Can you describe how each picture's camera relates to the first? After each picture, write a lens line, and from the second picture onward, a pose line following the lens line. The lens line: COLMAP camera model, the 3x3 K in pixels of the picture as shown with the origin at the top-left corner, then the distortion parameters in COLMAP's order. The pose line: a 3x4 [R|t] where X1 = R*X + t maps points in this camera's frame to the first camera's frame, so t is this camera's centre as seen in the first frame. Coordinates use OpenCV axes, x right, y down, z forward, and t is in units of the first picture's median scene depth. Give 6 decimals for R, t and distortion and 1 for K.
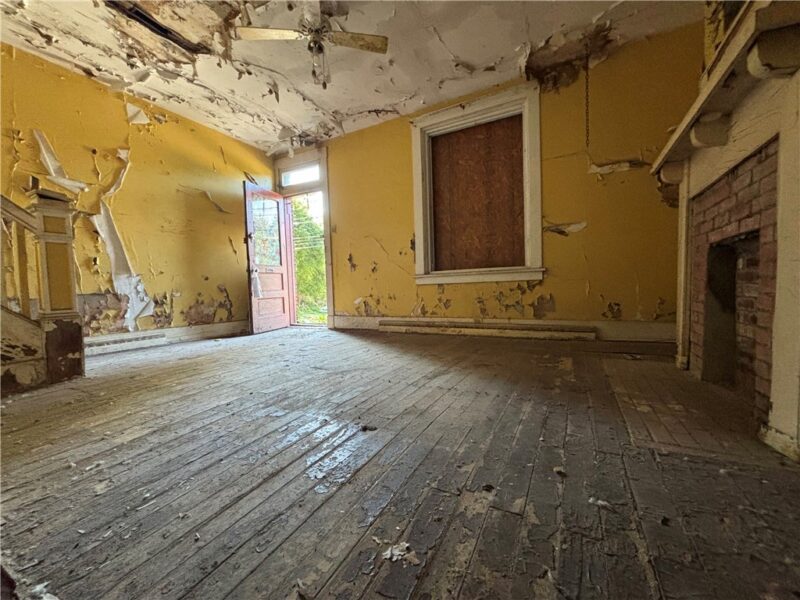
lens RADIAL K [[325.1, 0, 398.8], [0, 325.1, 299.2], [0, 0, 1]] dist [0.004726, -0.001274]
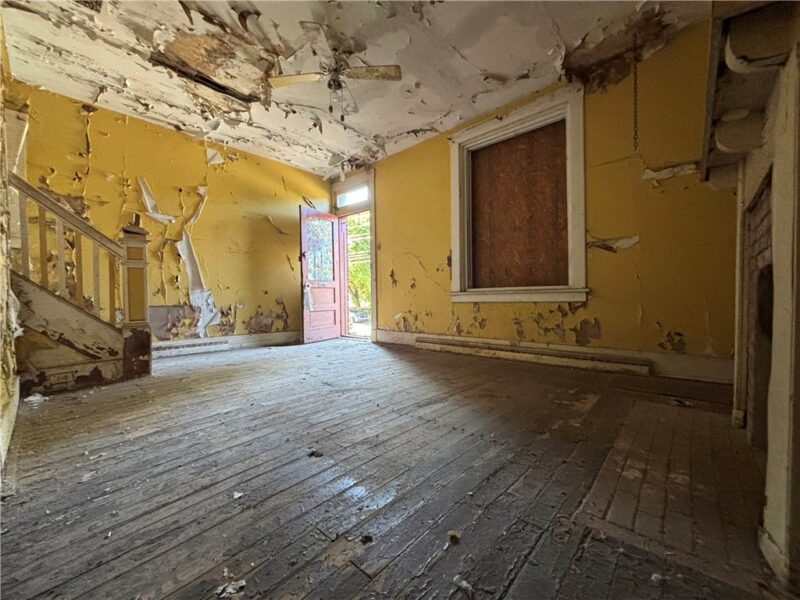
lens RADIAL K [[325.1, 0, 397.5], [0, 325.1, 299.5], [0, 0, 1]] dist [0.004726, -0.001274]
pose [[0.969618, 0.020130, -0.243793, 0.174785], [-0.026973, 0.999329, -0.024764, -0.032516], [0.243131, 0.030587, 0.969511, 0.020377]]
